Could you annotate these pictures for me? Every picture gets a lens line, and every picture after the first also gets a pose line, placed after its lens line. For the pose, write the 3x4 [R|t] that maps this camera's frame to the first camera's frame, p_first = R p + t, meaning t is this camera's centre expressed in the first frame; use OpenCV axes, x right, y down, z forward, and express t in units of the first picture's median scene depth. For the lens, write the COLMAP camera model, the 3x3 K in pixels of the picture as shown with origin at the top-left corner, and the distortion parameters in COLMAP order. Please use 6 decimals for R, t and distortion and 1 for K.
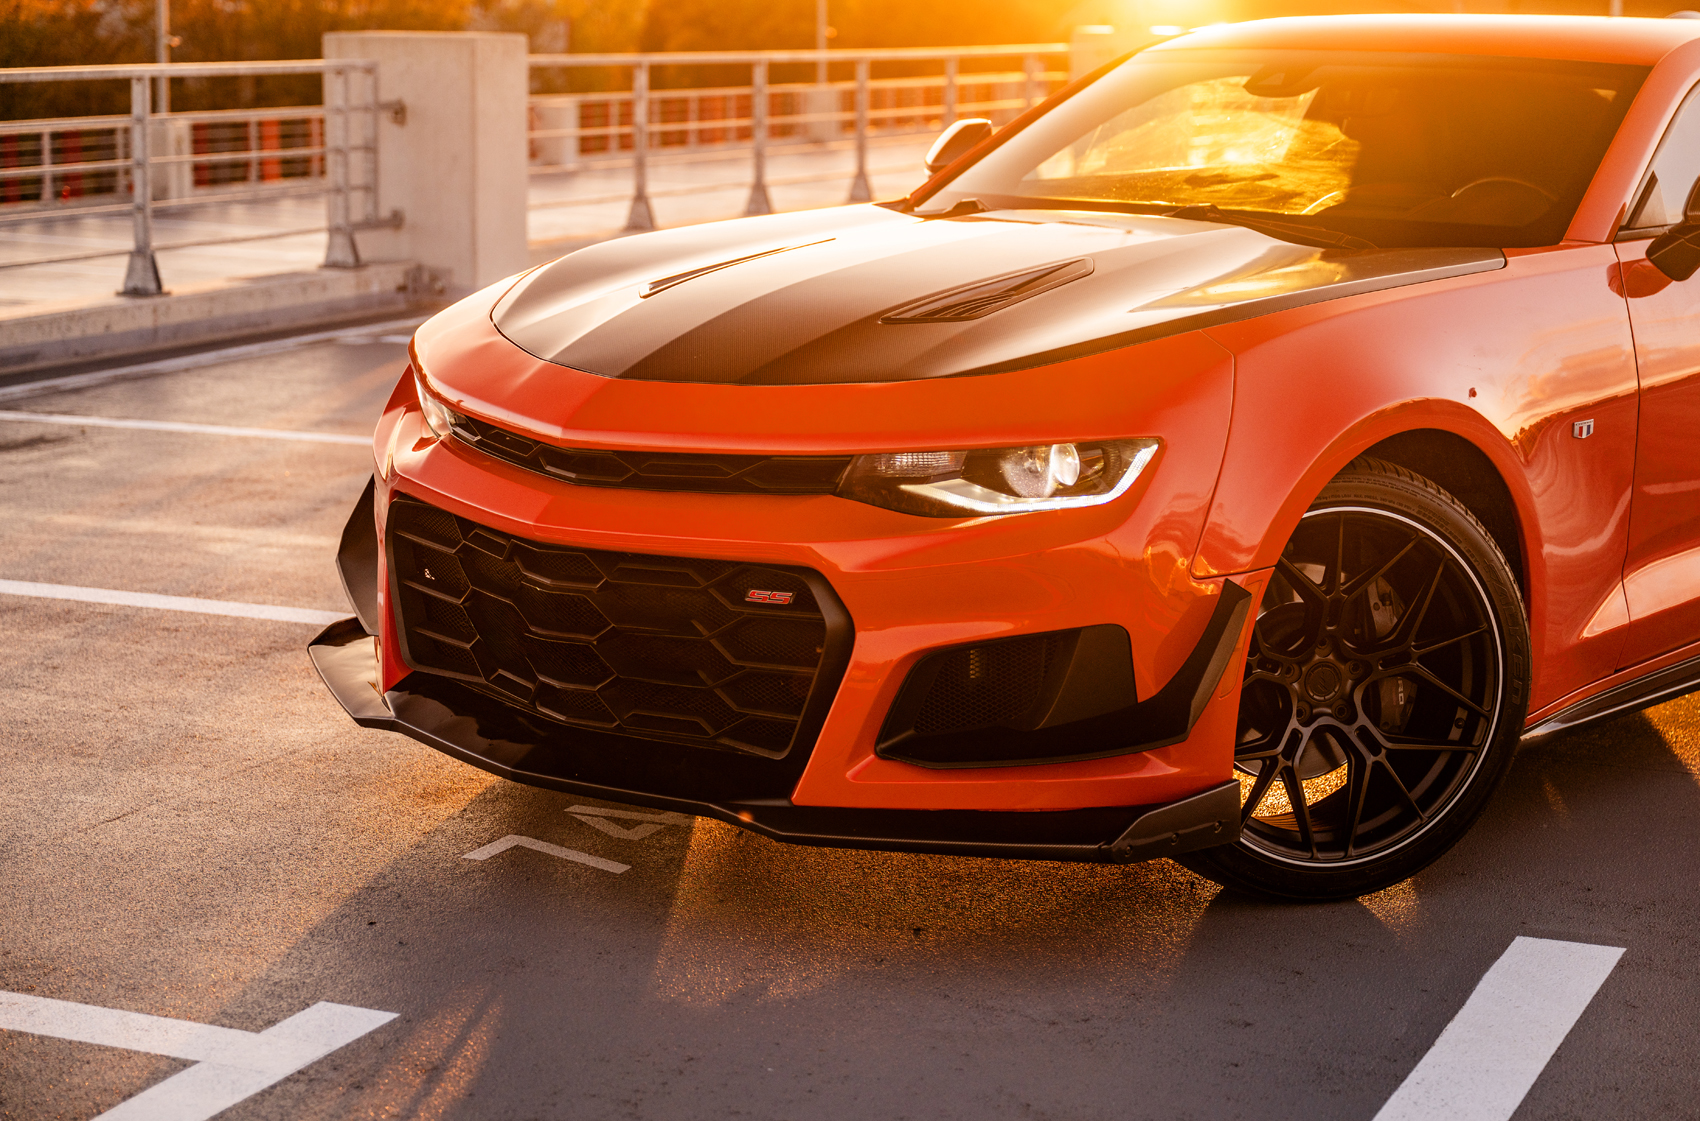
lens RADIAL K [[3044.2, 0, 850.0], [0, 3044.2, 560.5], [0, 0, 1]] dist [0.011950, -0.226509]
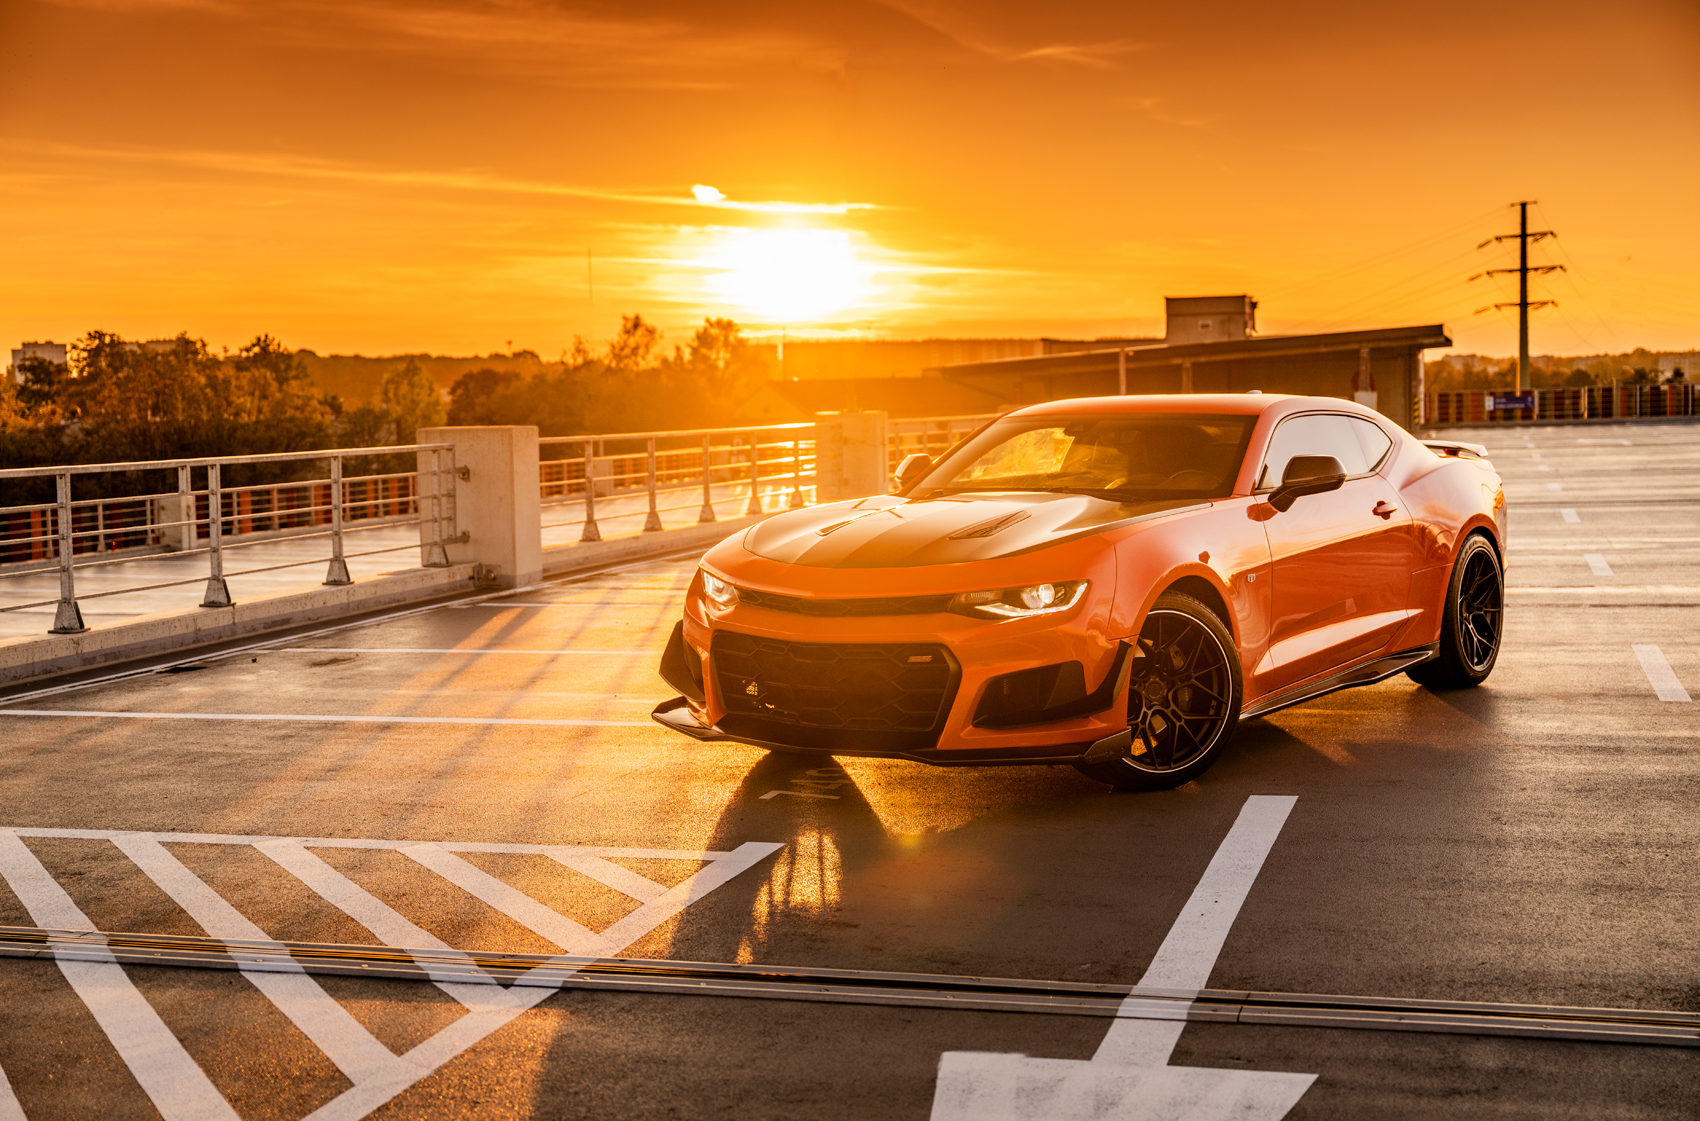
lens RADIAL K [[2103.1, 0, 850.0], [0, 2103.1, 560.5], [0, 0, 1]] dist [0.001164, 0.021718]
pose [[0.991662, -0.041222, 0.122099, -0.214423], [0.053728, 0.993438, -0.100968, 0.076057], [-0.117136, 0.106686, 0.987369, -0.434427]]
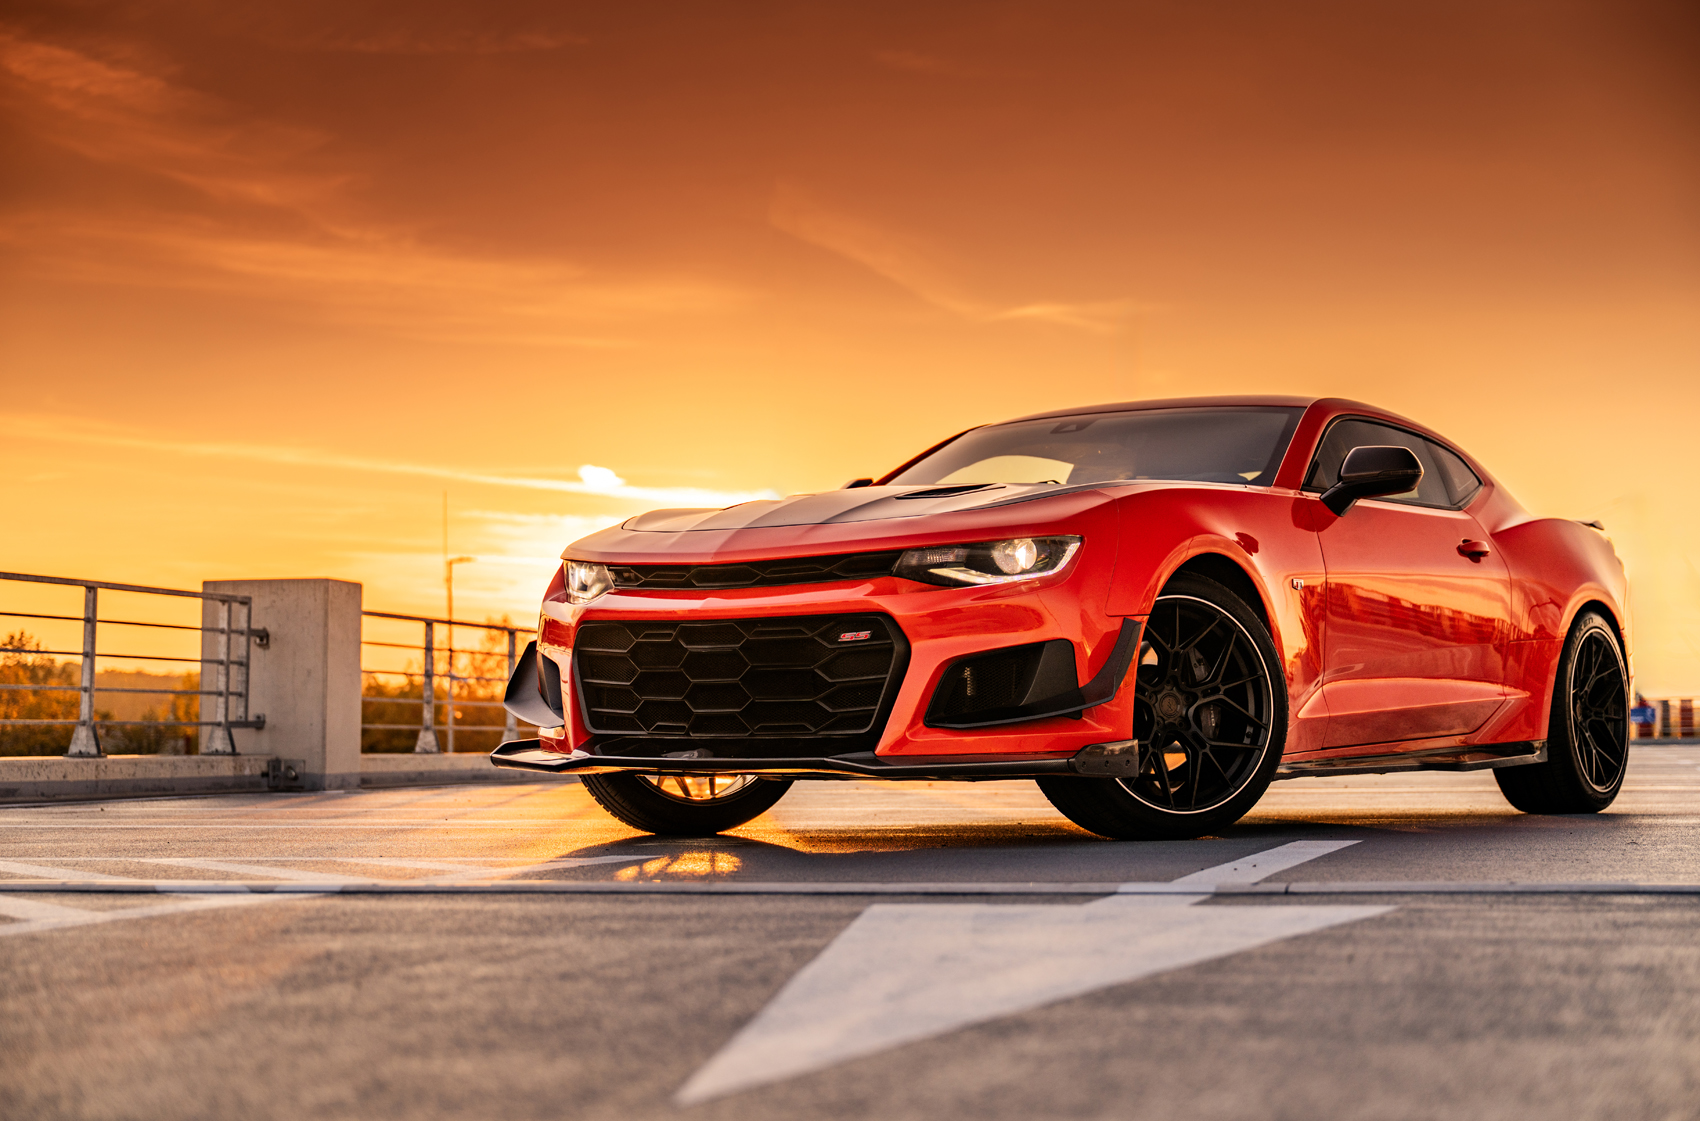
lens RADIAL K [[2713.8, 0, 850.0], [0, 2713.8, 560.5], [0, 0, 1]] dist [0.030866, -0.080694]
pose [[0.988396, -0.002103, 0.151885, -0.206553], [0.038462, 0.970784, -0.236852, 0.262582], [-0.146949, 0.239945, 0.959600, -0.354084]]
